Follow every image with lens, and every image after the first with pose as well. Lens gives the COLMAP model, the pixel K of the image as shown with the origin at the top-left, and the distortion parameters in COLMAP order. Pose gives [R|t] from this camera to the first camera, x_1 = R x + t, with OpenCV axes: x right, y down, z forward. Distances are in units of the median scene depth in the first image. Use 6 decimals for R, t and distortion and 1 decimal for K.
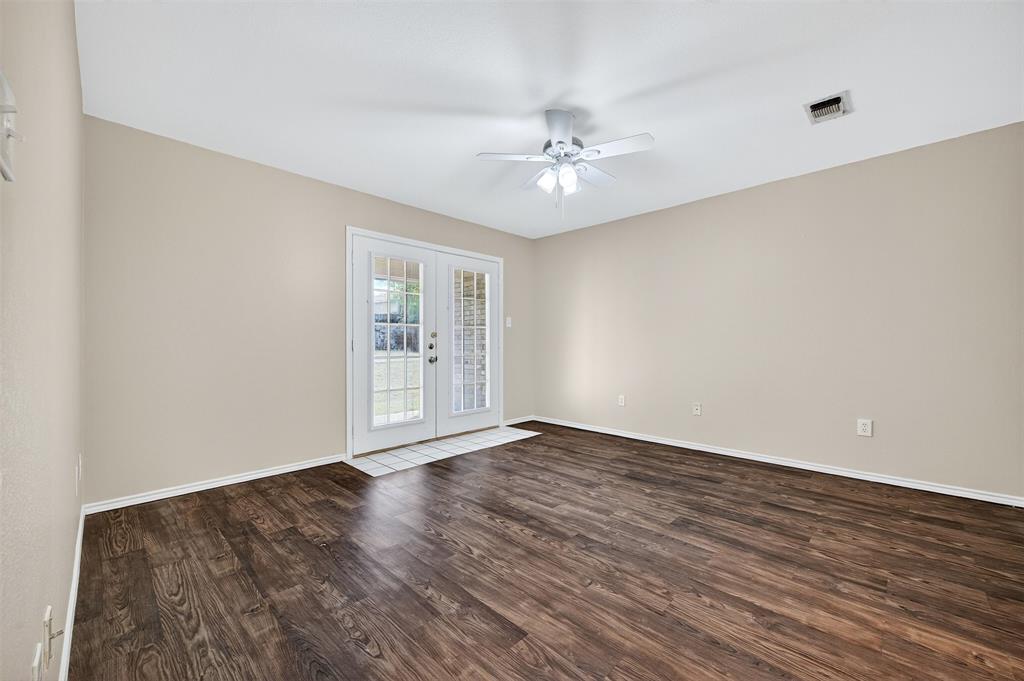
lens RADIAL K [[398.1, 0, 513.7], [0, 398.1, 340.6], [0, 0, 1]] dist [0.002097, -0.000097]
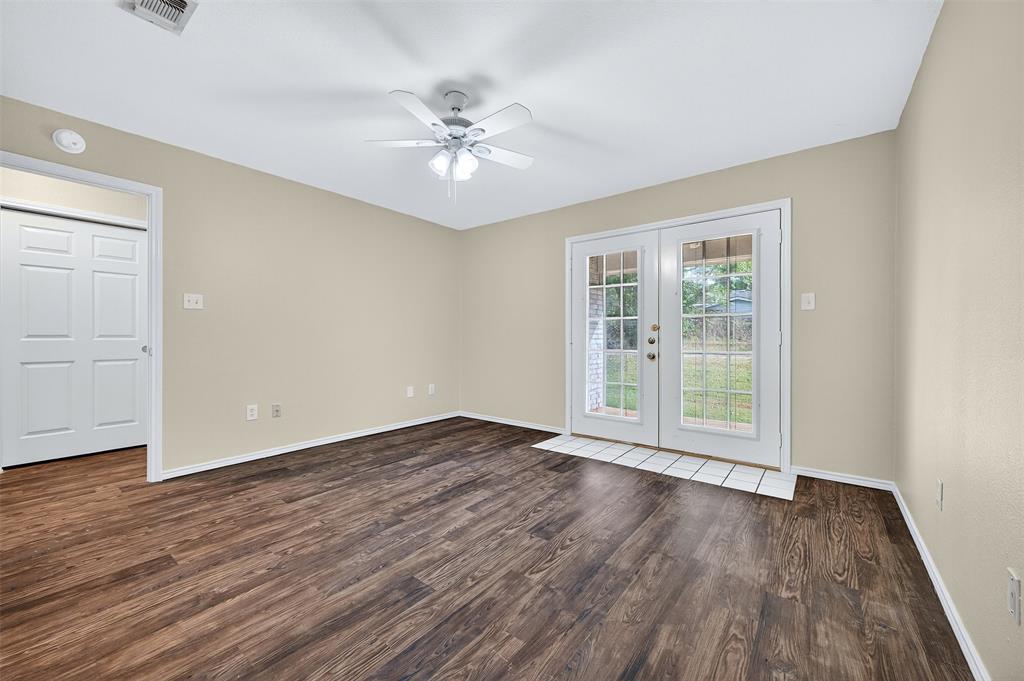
lens RADIAL K [[398.1, 0, 513.7], [0, 398.1, 340.6], [0, 0, 1]] dist [0.002097, -0.000097]
pose [[0.112818, 0.010652, -0.993559, 1.170890], [0.003850, 0.999930, 0.011157, 0.006388], [0.993608, -0.005084, 0.112769, 1.120364]]
